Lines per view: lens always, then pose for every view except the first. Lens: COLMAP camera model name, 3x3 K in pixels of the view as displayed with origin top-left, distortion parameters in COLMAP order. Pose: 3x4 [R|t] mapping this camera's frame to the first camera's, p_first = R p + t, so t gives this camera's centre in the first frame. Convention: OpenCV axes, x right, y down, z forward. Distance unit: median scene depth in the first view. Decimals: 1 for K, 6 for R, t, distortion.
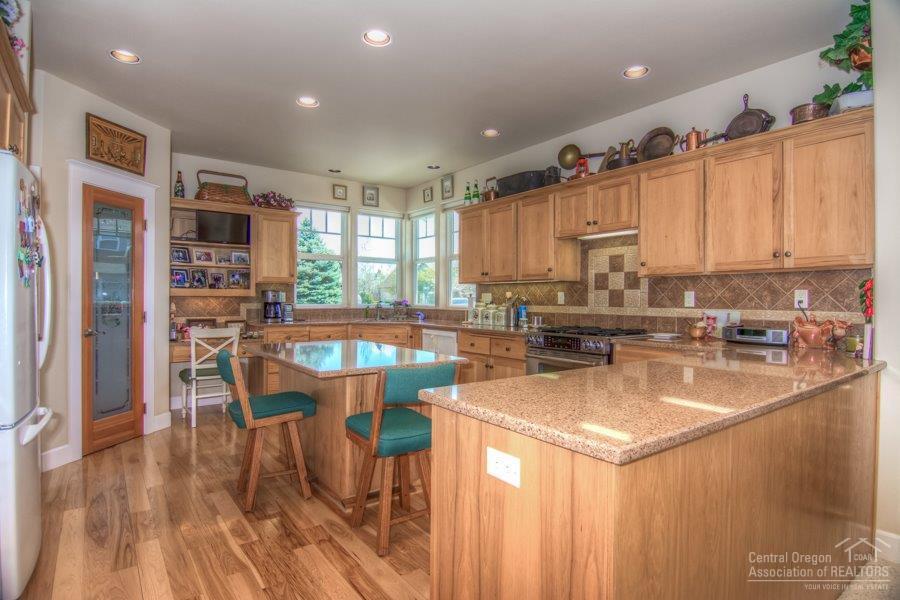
lens RADIAL K [[477.5, 0, 453.8], [0, 477.5, 301.2], [0, 0, 1]] dist [-0.003472, -0.005444]
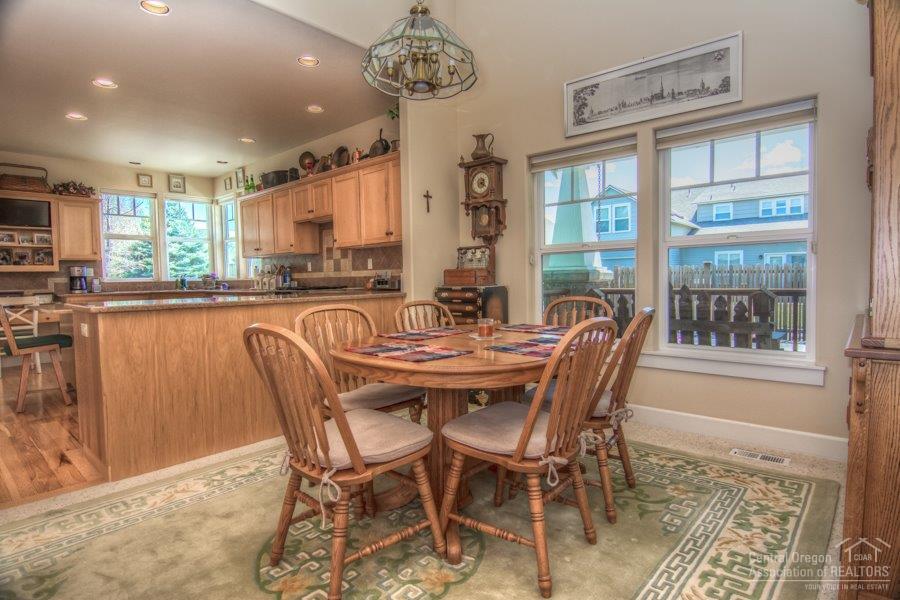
lens RADIAL K [[477.5, 0, 447.5], [0, 477.5, 300.8], [0, 0, 1]] dist [-0.003472, -0.005444]
pose [[0.981890, -0.031328, 0.186844, 0.299840], [0.023686, 0.998795, 0.042993, 0.034127], [-0.187966, -0.037789, 0.981448, -0.329531]]
